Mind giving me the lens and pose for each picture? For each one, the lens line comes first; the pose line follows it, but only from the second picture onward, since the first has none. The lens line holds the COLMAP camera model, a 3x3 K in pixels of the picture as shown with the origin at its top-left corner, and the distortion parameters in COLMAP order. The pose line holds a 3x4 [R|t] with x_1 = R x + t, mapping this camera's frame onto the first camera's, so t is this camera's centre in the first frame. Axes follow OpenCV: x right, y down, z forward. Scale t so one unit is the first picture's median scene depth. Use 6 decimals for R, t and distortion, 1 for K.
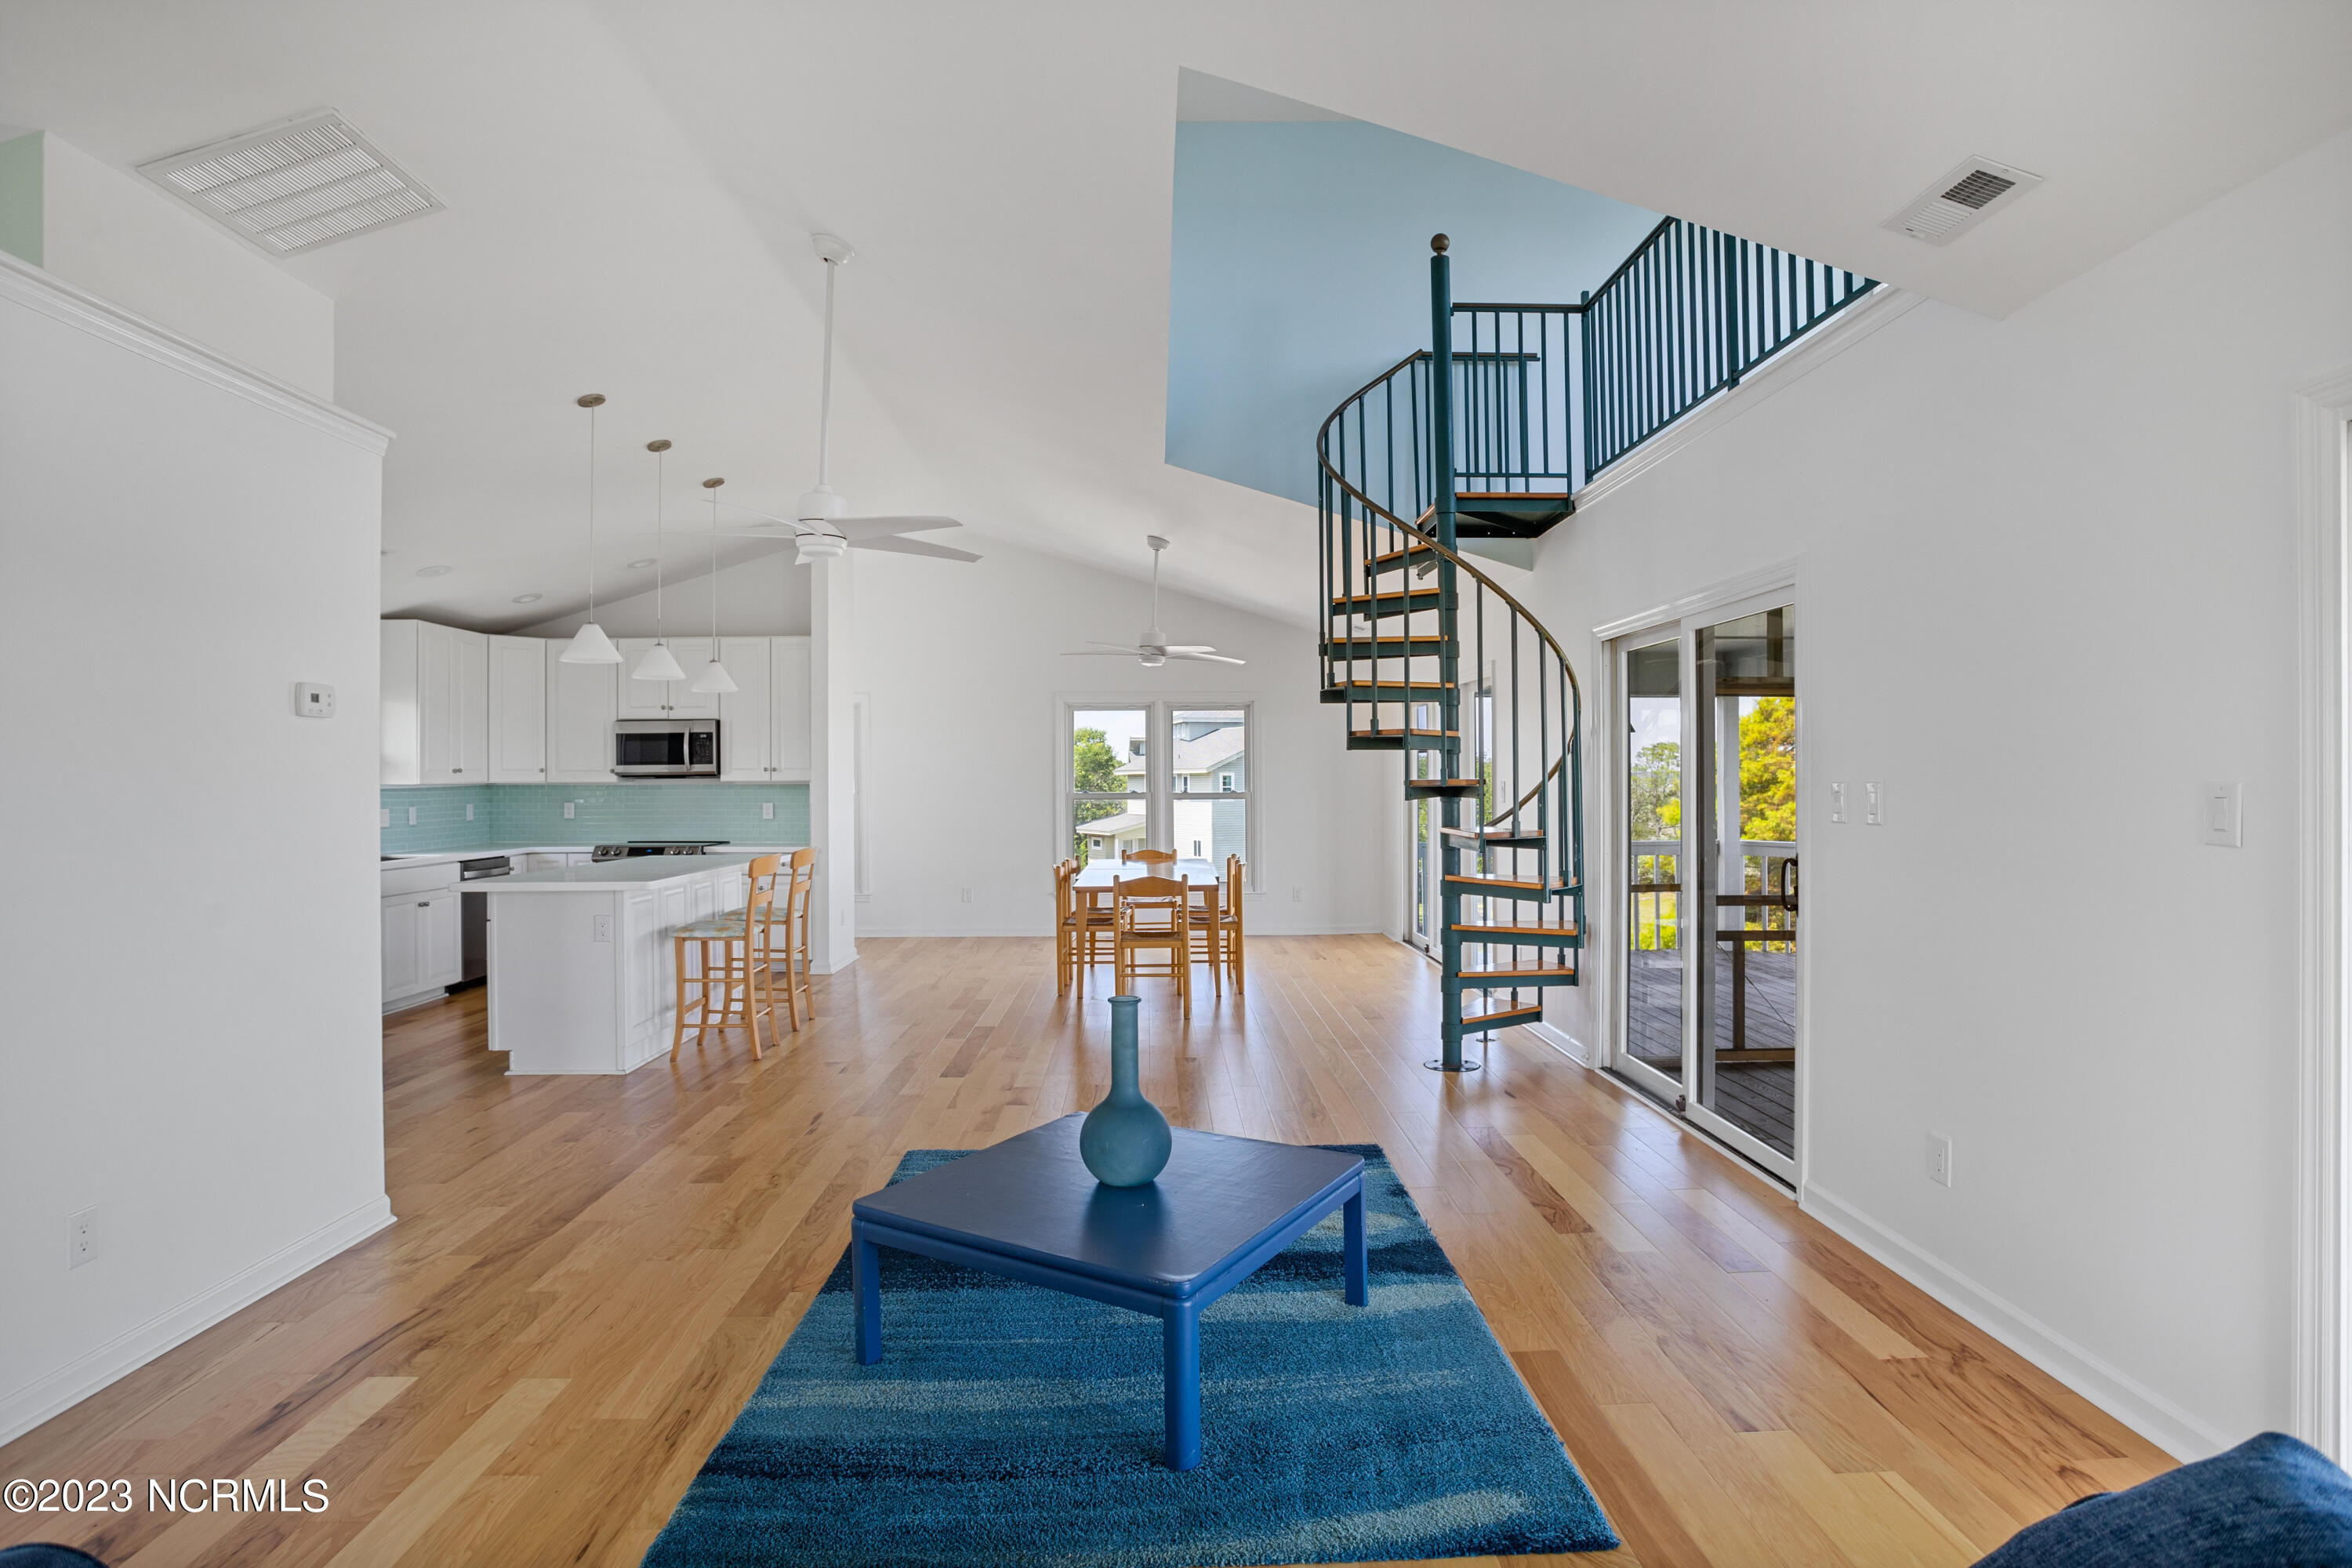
lens RADIAL K [[1240.0, 0, 1165.4], [0, 1240.0, 770.9], [0, 0, 1]] dist [-0.041033, 0.003668]
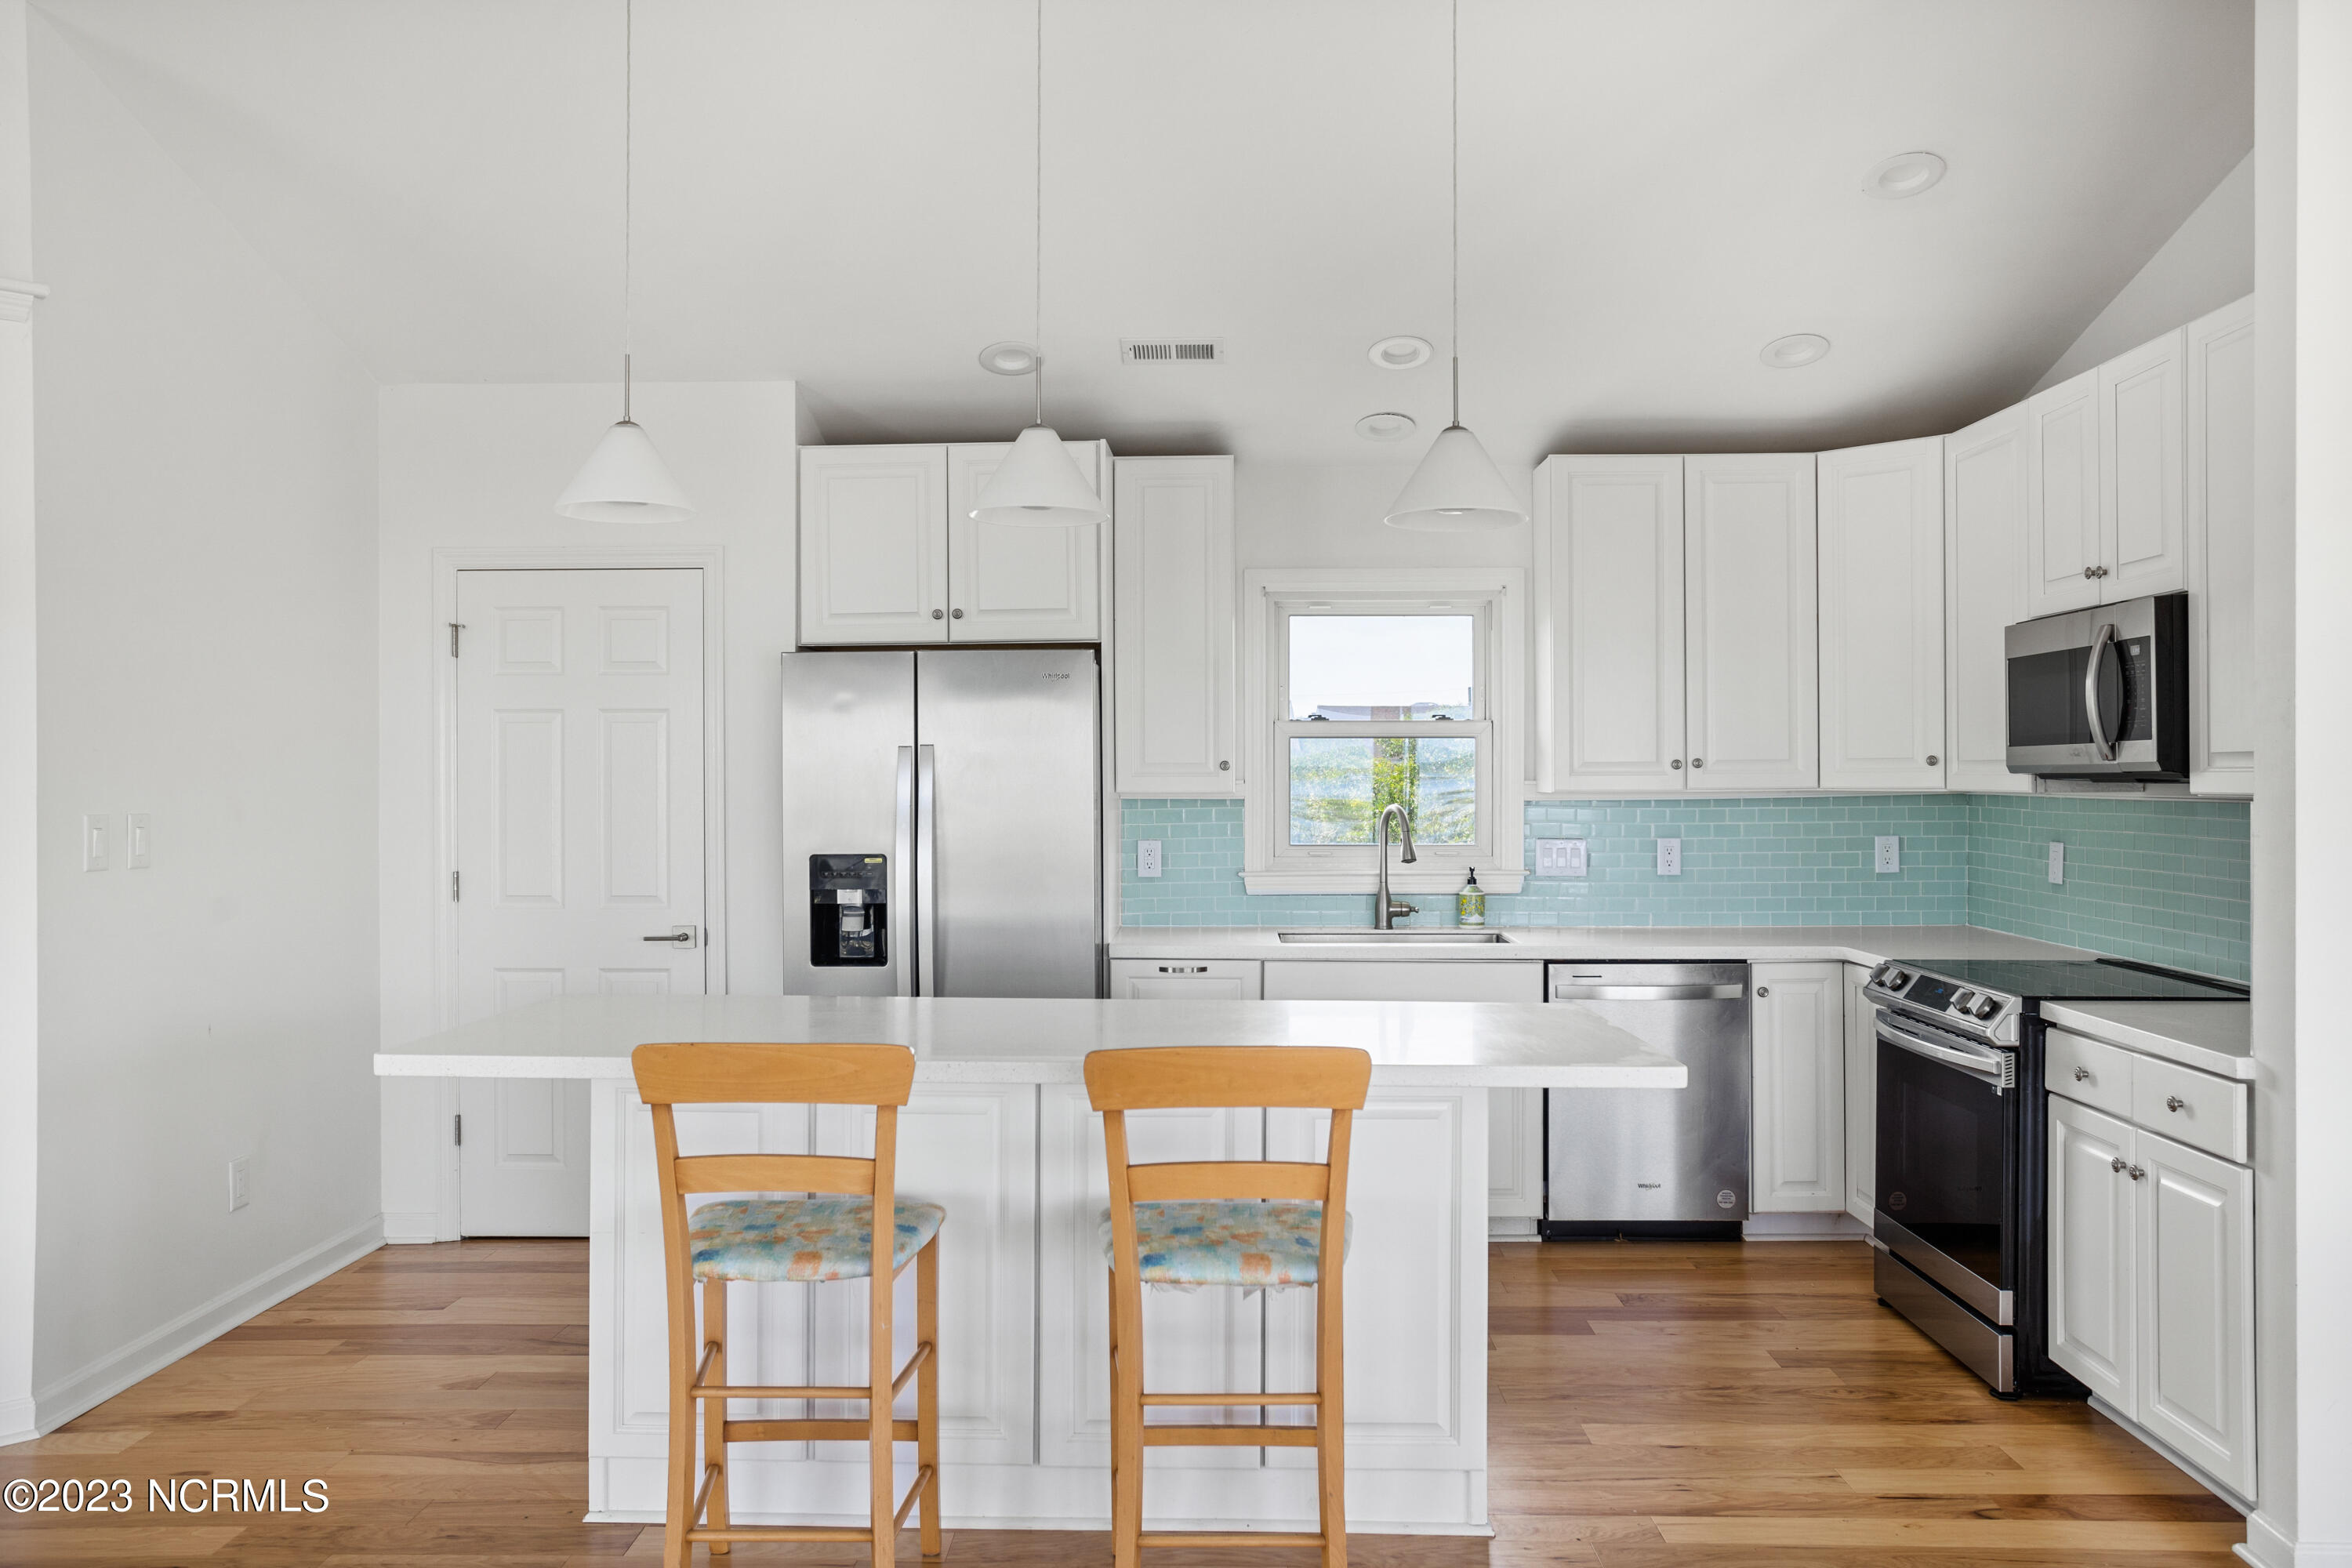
lens RADIAL K [[1742.0, 0, 1175.2], [0, 1742.0, 793.0], [0, 0, 1]] dist [-0.028201, 0.001371]
pose [[-0.035714, 0.015483, -0.999242, 0.122641], [0.007138, 0.999858, 0.015237, -0.000447], [0.999337, -0.006588, -0.035820, 1.217076]]
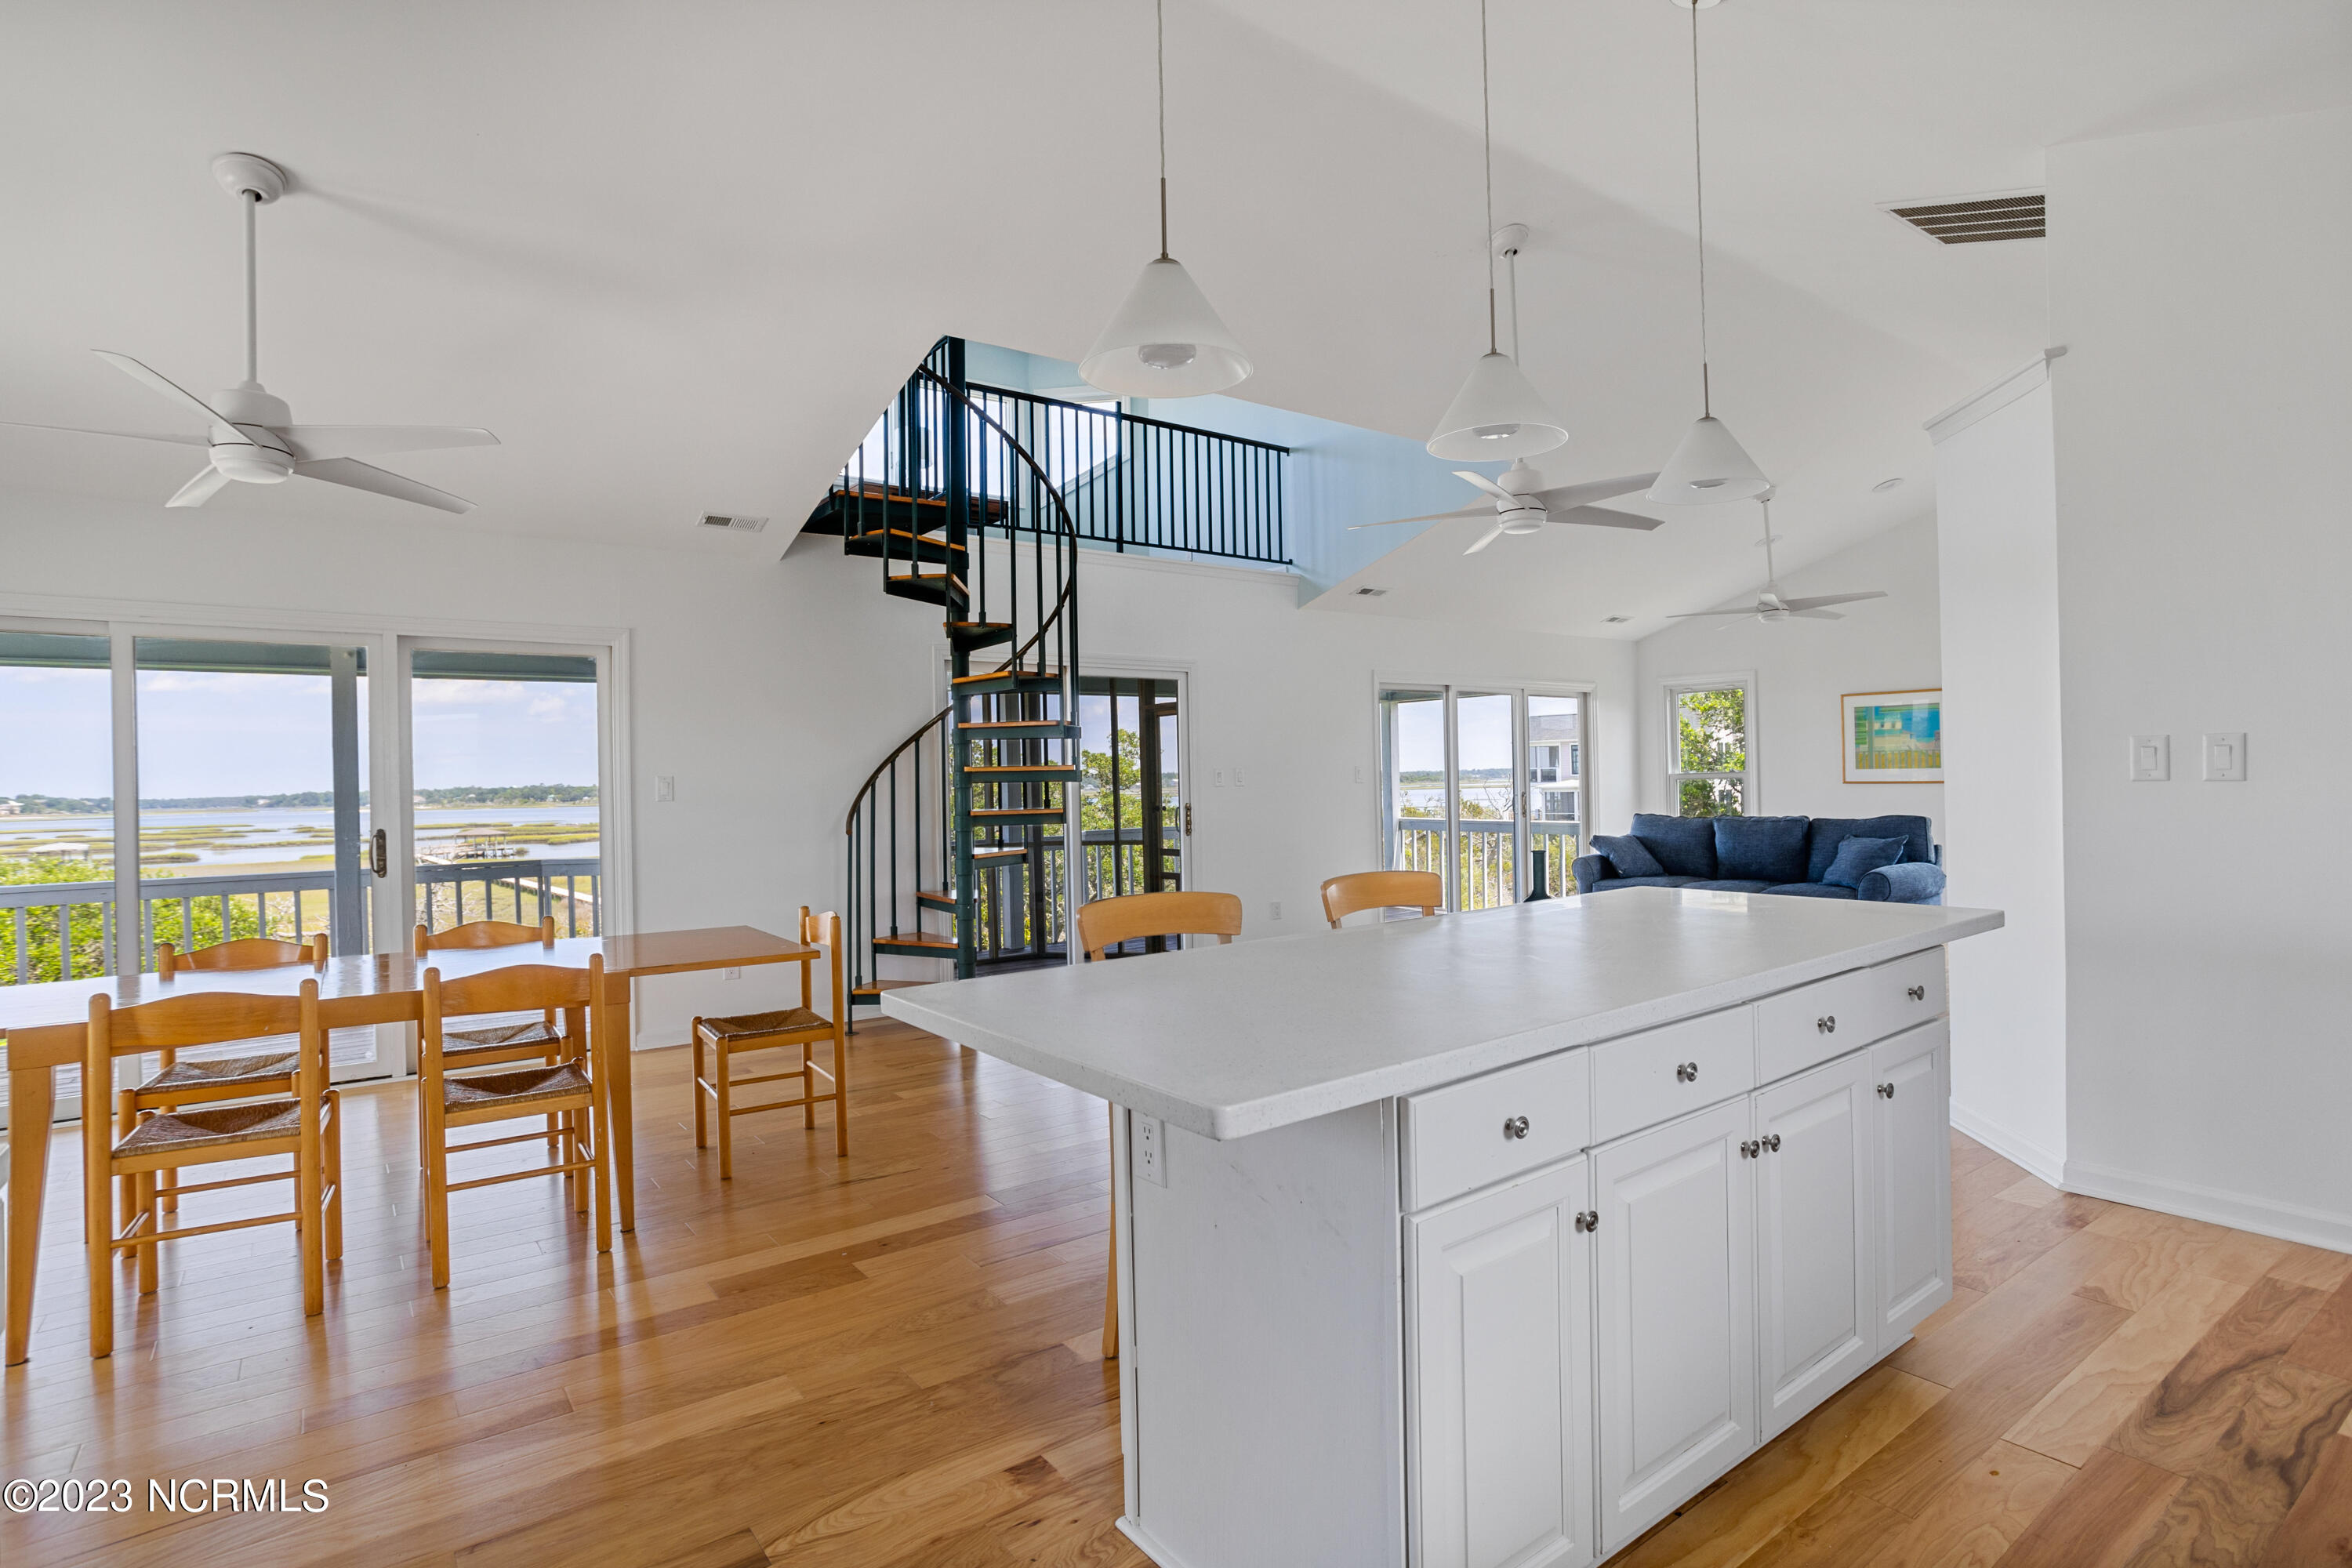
lens RADIAL K [[1176.4, 0, 1176.6], [0, 1176.4, 792.9], [0, 0, 1]] dist [-0.040842, 0.016893]
pose [[-0.579794, 0.013804, 0.814646, -0.741733], [0.019523, 0.999805, -0.003046, 0.038360], [-0.814529, 0.014139, -0.579950, 1.479414]]
